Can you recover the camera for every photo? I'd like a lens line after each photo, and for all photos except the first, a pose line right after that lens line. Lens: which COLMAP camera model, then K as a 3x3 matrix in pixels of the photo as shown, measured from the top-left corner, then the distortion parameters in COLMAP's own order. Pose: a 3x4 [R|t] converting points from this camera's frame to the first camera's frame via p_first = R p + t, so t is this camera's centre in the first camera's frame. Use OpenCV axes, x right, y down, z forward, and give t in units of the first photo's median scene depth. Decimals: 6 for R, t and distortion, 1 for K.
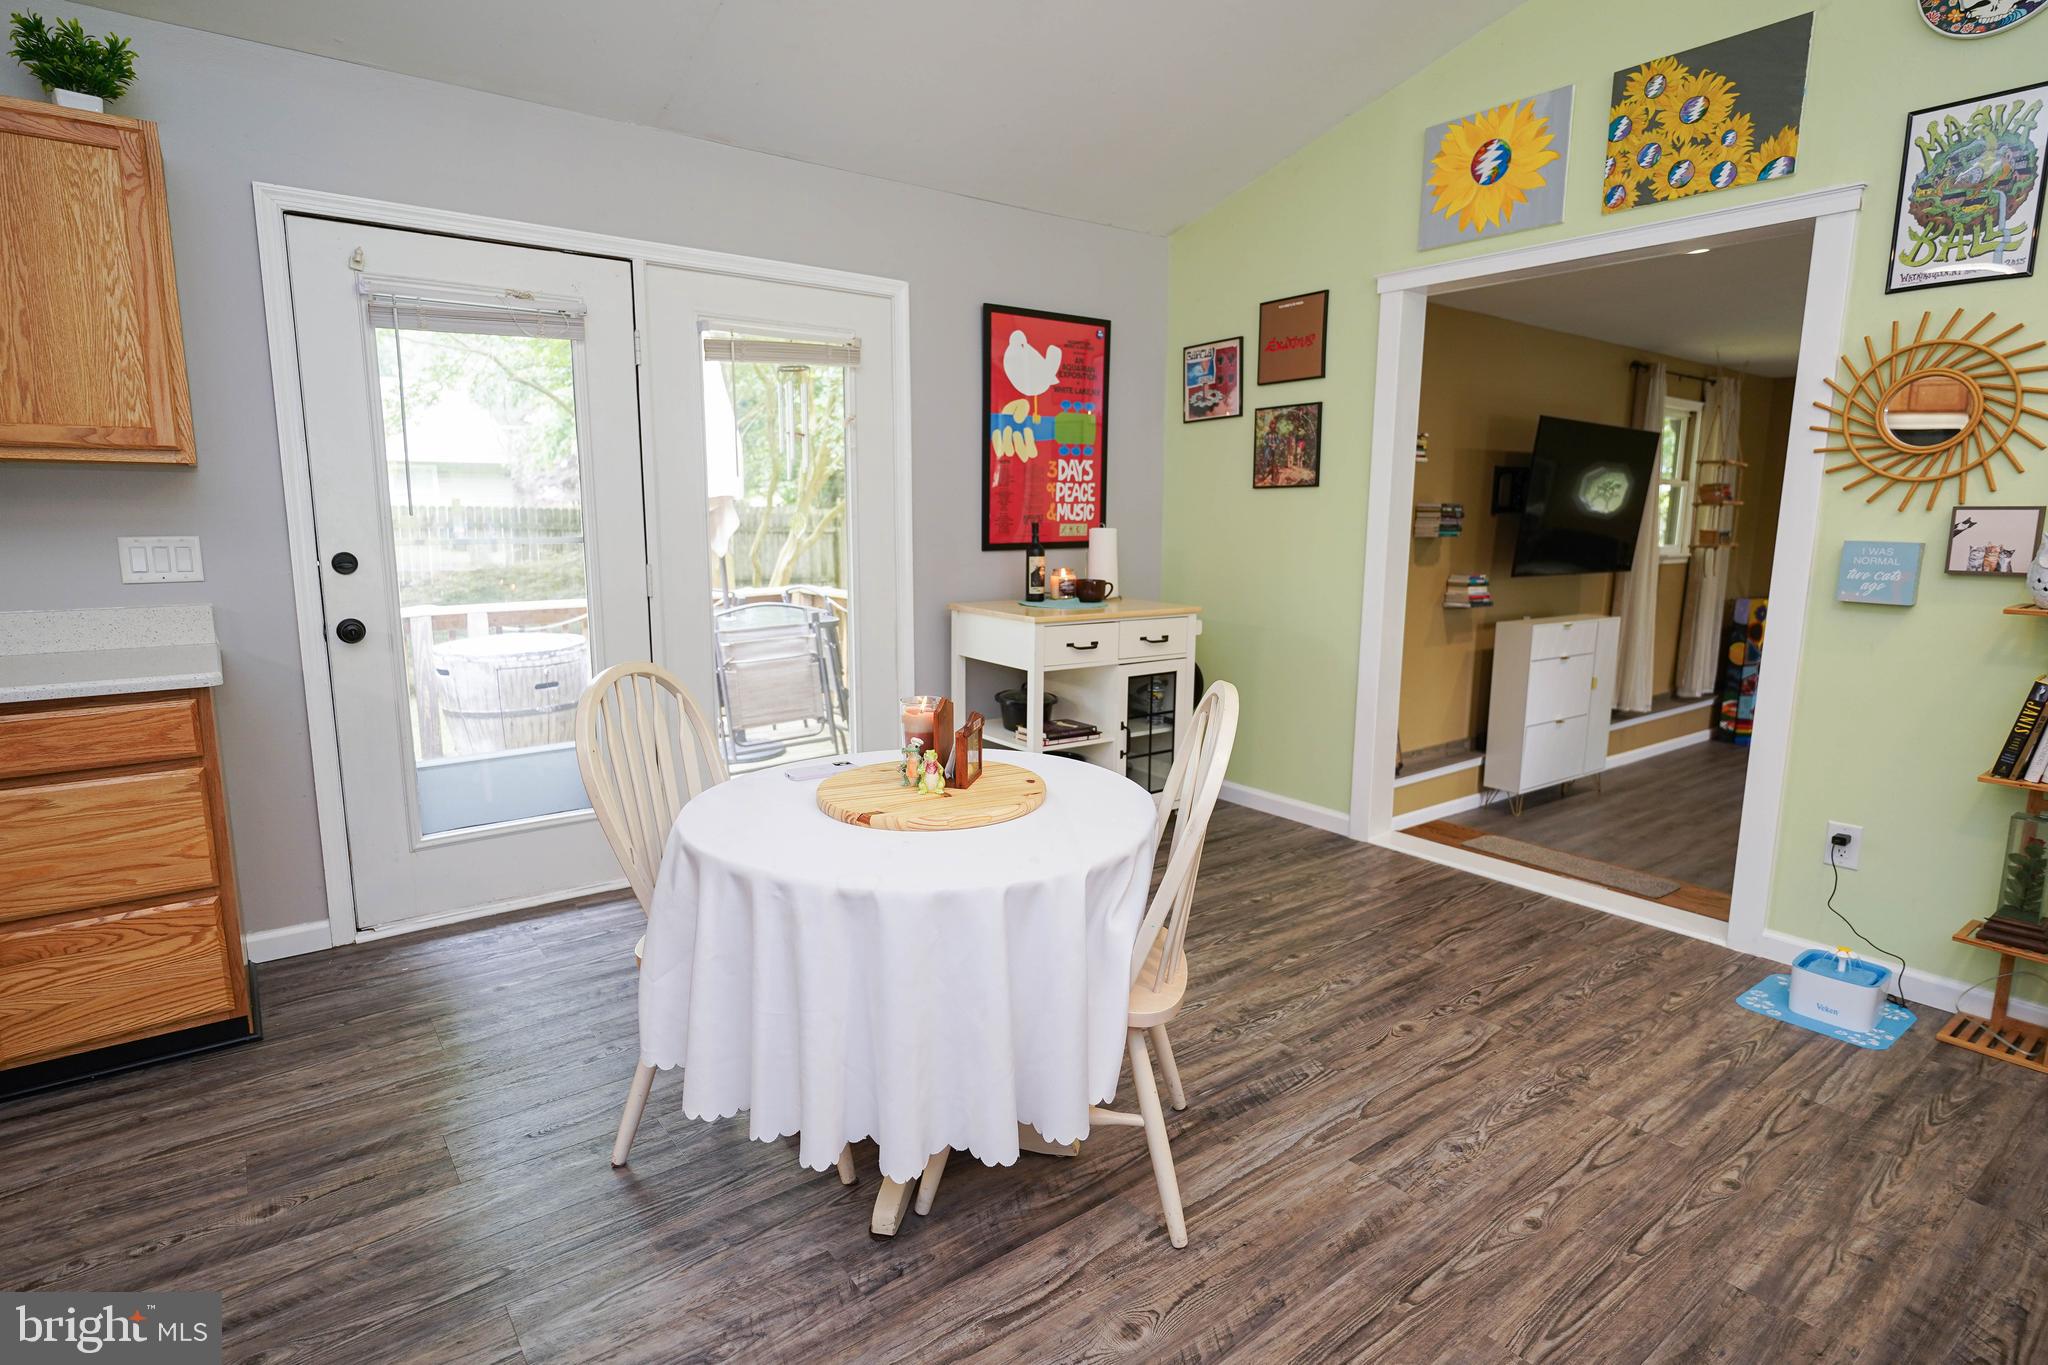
lens RADIAL K [[1057.3, 0, 1022.3], [0, 1057.3, 681.3], [0, 0, 1]] dist [-0.003787, 0.000873]
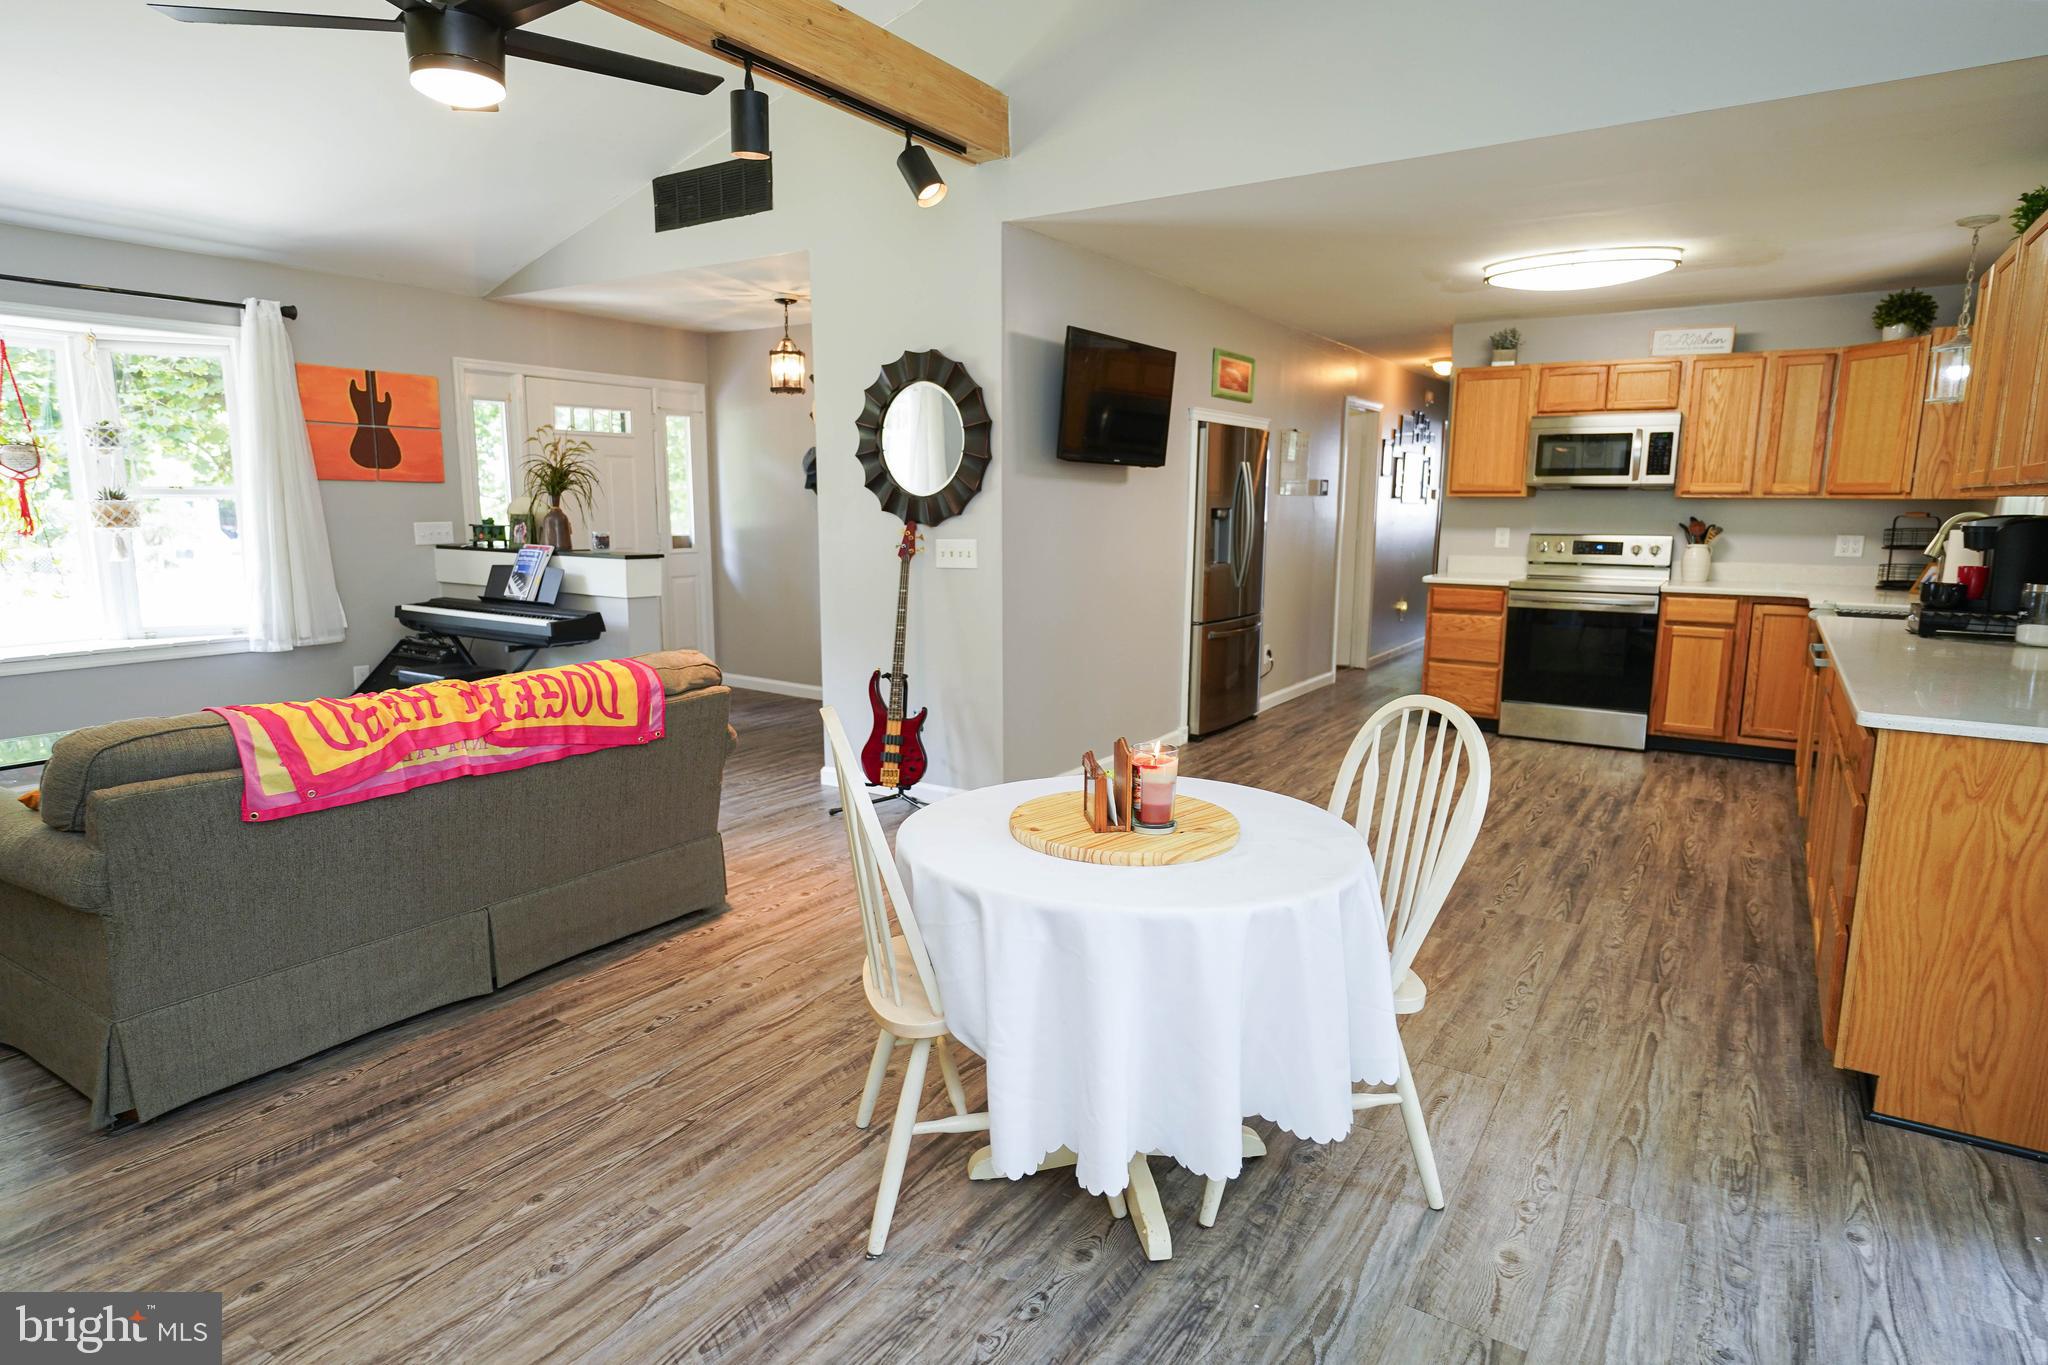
lens RADIAL K [[1122.4, 0, 1023.8], [0, 1122.4, 680.0], [0, 0, 1]] dist [-0.002290, 0.002999]
pose [[-0.943370, 0.041730, -0.329106, 0.263623], [-0.065587, 0.949014, 0.308335, -0.262921], [0.325193, 0.312459, -0.892535, 1.431559]]
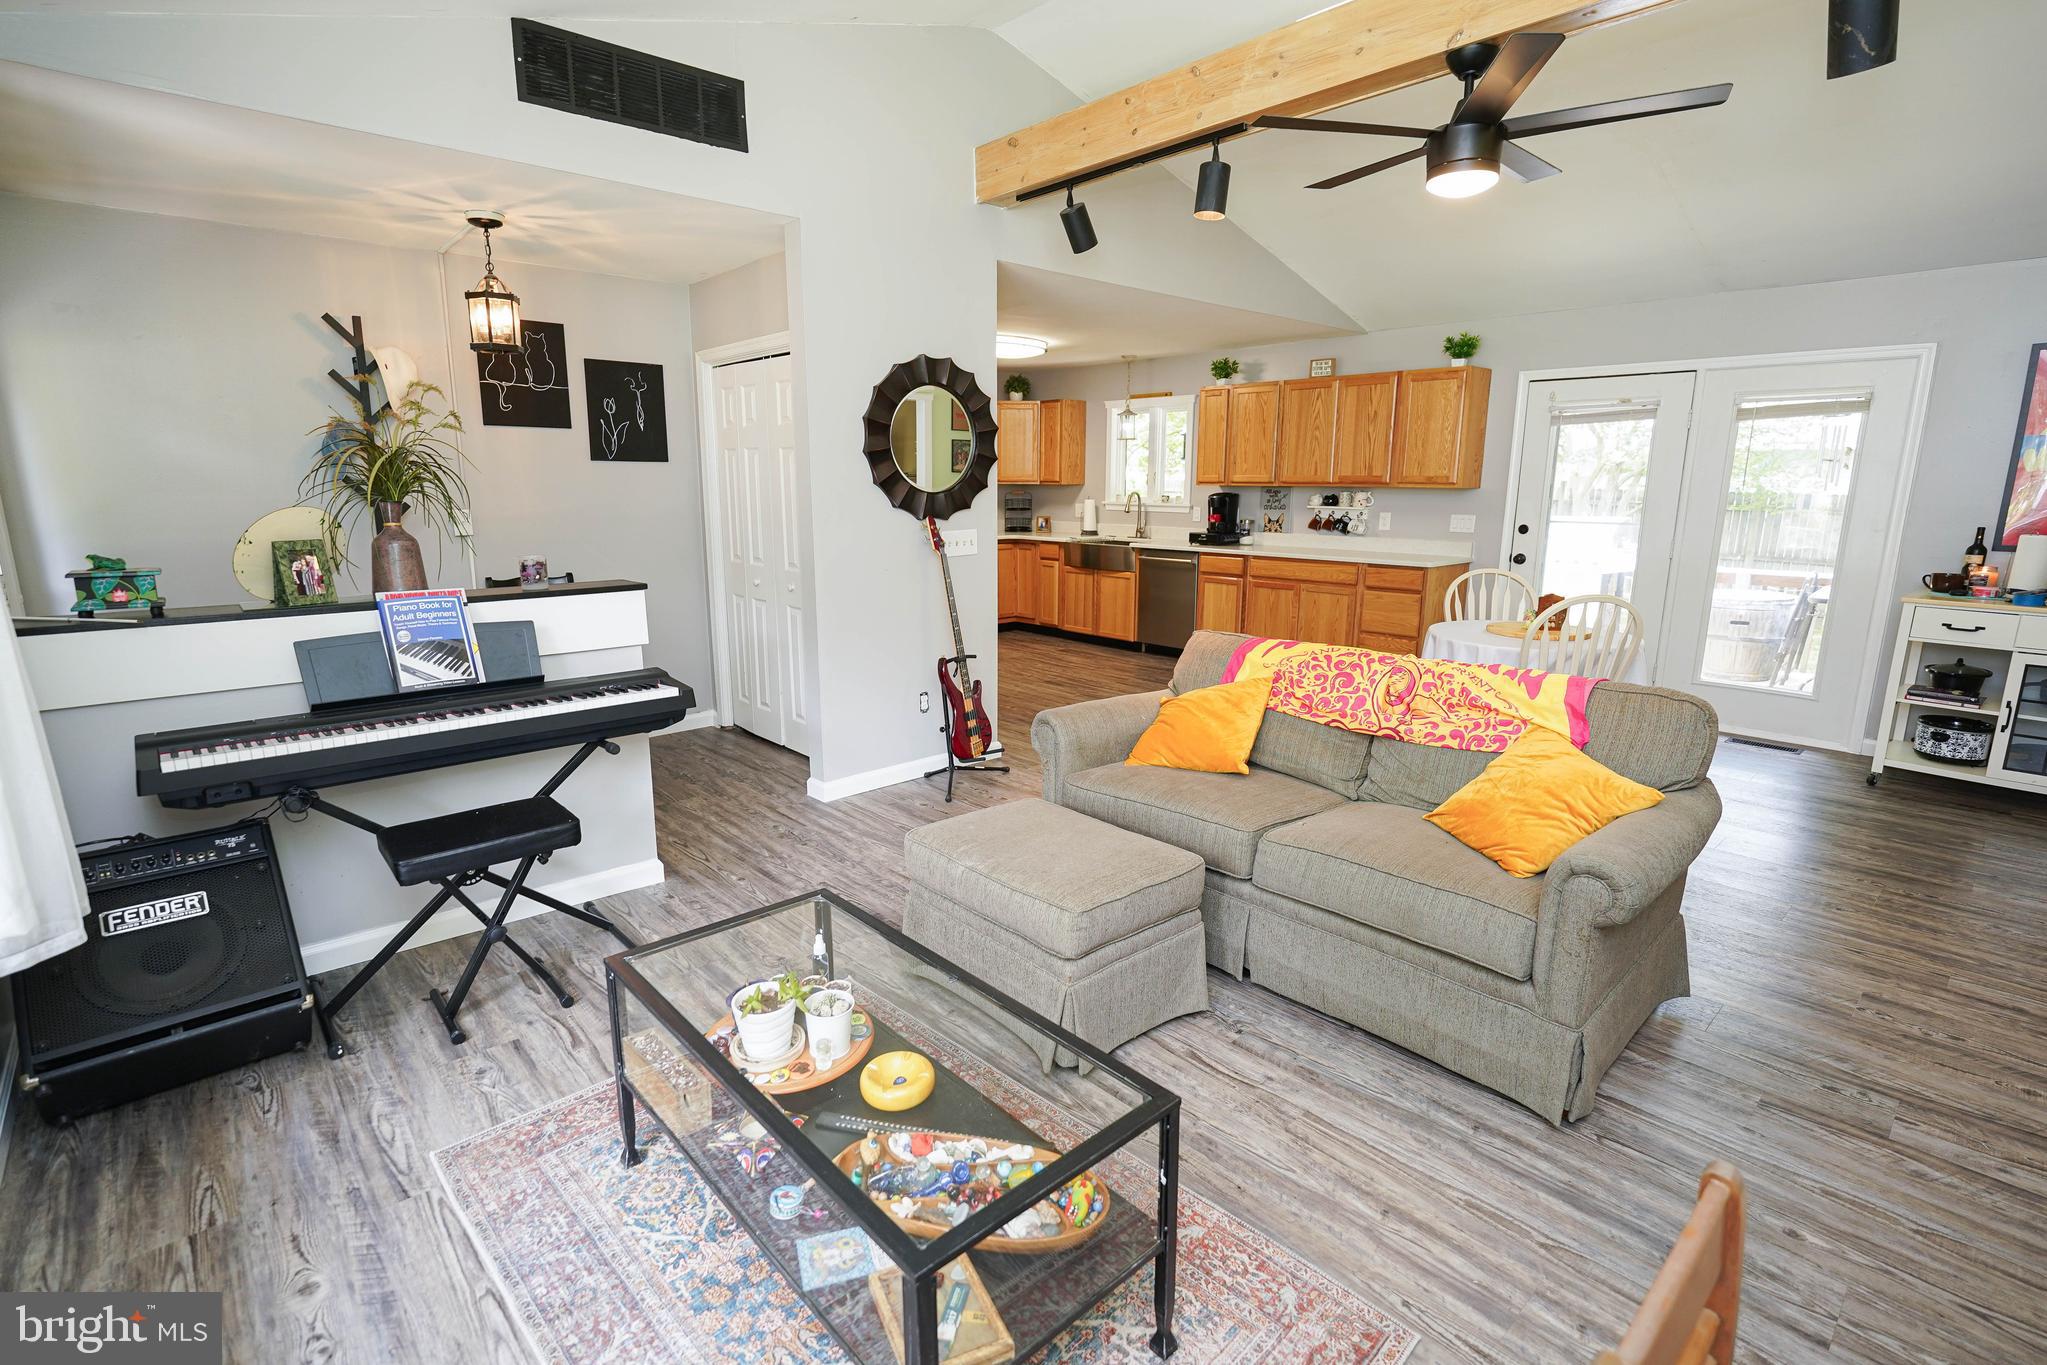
lens RADIAL K [[986.0, 0, 1012.6], [0, 986.0, 676.6], [0, 0, 1]] dist [-0.016388, 0.002550]
pose [[0.084305, 0.190382, -0.978083, 1.523803], [-0.164649, 0.970747, 0.174762, 0.007904], [0.982743, 0.146307, 0.113185, -0.307535]]
